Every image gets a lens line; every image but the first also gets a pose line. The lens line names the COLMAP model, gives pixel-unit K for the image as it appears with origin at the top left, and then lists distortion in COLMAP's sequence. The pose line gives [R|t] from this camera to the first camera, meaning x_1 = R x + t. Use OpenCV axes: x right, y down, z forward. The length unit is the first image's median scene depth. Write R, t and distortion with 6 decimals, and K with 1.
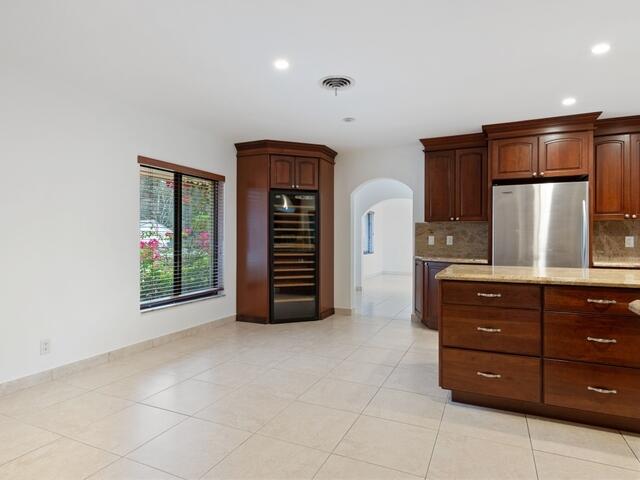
lens RADIAL K [[373.4, 0, 320.6], [0, 373.4, 238.2], [0, 0, 1]] dist [0.000804, -0.000727]
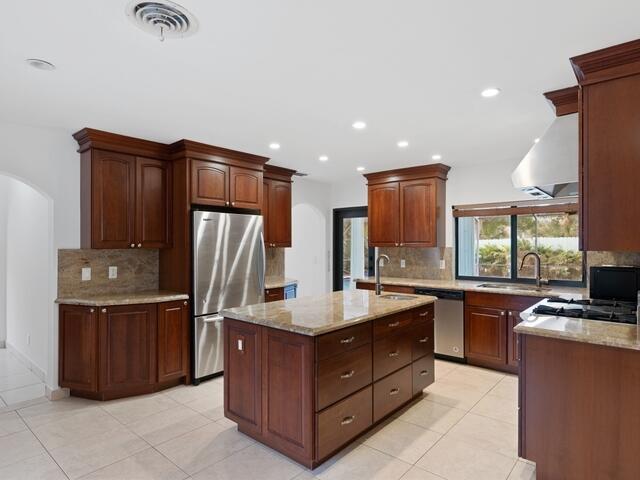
lens RADIAL K [[373.4, 0, 321.1], [0, 373.4, 239.8], [0, 0, 1]] dist [0.000804, -0.000727]
pose [[0.280506, 0.004832, 0.959840, -0.266112], [0.004770, 0.999968, -0.006428, -0.054570], [-0.959840, 0.006382, 0.280474, 0.397614]]
